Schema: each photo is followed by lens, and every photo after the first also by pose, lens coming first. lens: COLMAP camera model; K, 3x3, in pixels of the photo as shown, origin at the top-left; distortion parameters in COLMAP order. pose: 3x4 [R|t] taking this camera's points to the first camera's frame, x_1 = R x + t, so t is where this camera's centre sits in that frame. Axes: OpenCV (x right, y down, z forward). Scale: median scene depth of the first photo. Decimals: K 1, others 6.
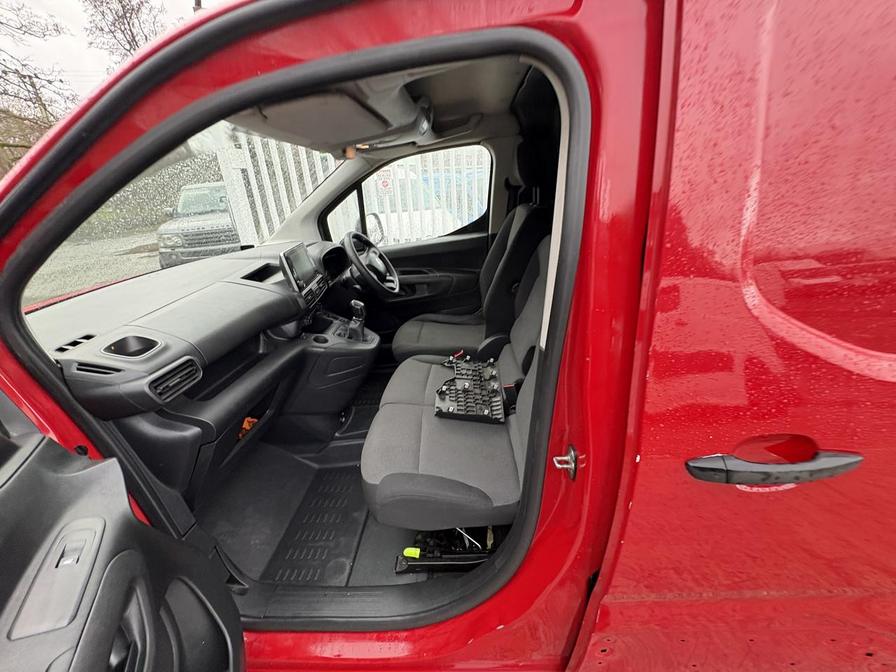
lens RADIAL K [[358.8, 0, 446.8], [0, 358.8, 340.5], [0, 0, 1]] dist [-0.000630, 0.000052]
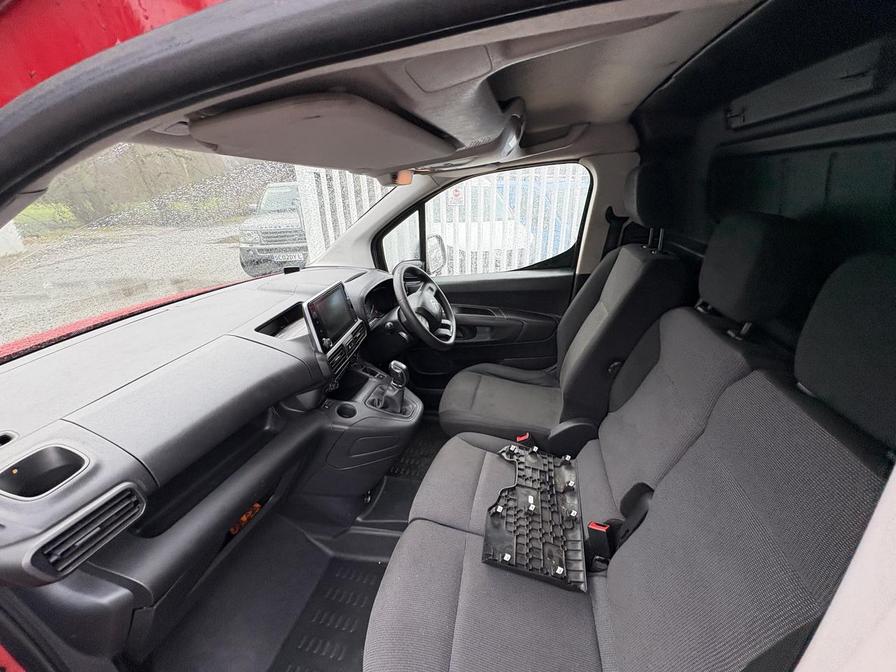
lens RADIAL K [[352.3, 0, 448.0], [0, 352.3, 336.0], [0, 0, 1]] dist [0.000885, 0.000170]
pose [[0.982250, 0.103274, -0.156586, -0.029101], [-0.104431, 0.994532, 0.000843, -0.168869], [0.155817, 0.015525, 0.987664, 0.248598]]
